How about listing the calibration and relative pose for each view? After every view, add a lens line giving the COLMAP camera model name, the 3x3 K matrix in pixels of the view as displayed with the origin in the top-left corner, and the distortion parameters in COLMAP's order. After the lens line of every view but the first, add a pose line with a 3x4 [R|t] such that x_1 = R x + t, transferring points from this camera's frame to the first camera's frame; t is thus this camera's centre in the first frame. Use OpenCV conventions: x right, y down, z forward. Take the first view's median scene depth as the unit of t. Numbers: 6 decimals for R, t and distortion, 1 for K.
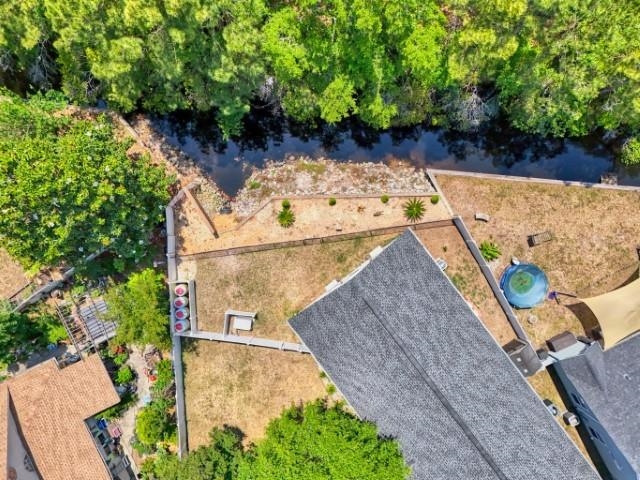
lens RADIAL K [[467.6, 0, 318.2], [0, 467.6, 242.8], [0, 0, 1]] dist [0.079855, -0.066514]
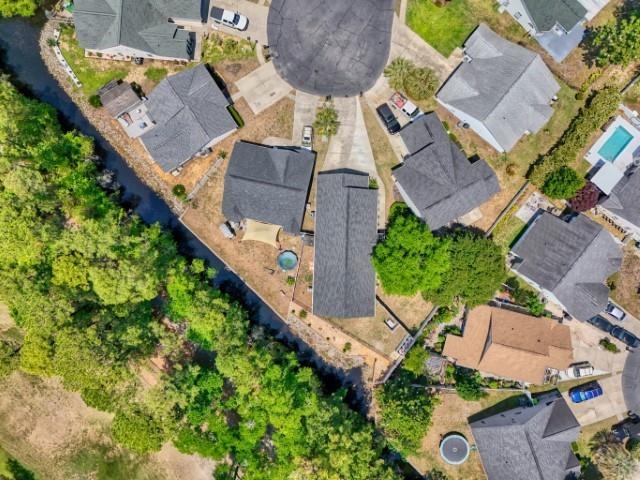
lens RADIAL K [[467.6, 0, 322.3], [0, 467.6, 237.5], [0, 0, 1]] dist [0.079855, -0.066514]
pose [[-0.776235, -0.630155, -0.019059, 0.419159], [0.630377, -0.776238, -0.008909, 0.311224], [-0.009180, -0.018930, 0.999779, -1.336502]]
